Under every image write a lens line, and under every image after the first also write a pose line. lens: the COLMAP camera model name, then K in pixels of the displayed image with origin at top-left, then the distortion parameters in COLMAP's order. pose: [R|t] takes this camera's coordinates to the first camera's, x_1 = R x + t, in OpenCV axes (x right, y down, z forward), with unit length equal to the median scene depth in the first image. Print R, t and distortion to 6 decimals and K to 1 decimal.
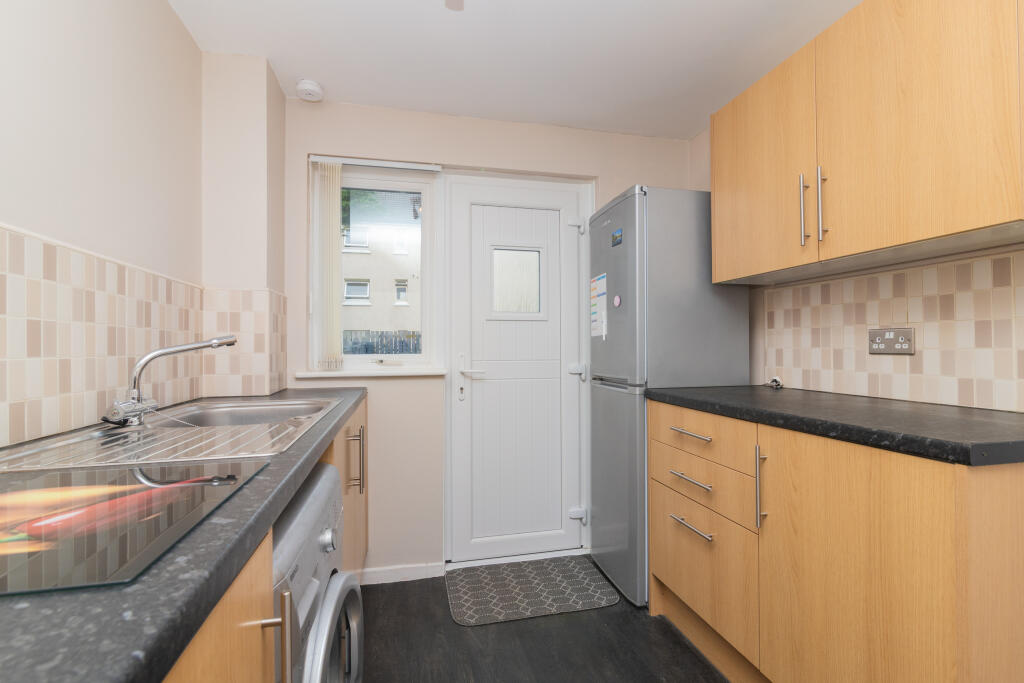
lens RADIAL K [[481.7, 0, 513.7], [0, 481.7, 349.6], [0, 0, 1]] dist [-0.002992, -0.000416]
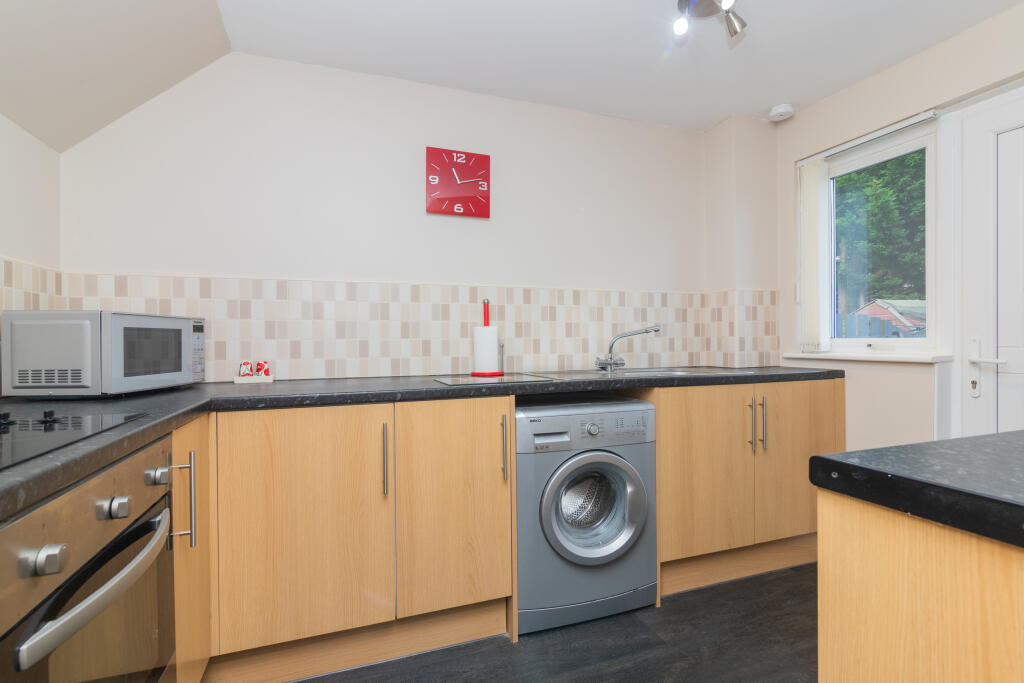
lens RADIAL K [[460.8, 0, 510.2], [0, 460.8, 336.4], [0, 0, 1]] dist [-0.001756, -0.000302]
pose [[0.113571, 0.001116, -0.993529, 0.550285], [0.006734, 0.999976, 0.001893, 0.000647], [0.993507, -0.006905, 0.113561, 0.187977]]
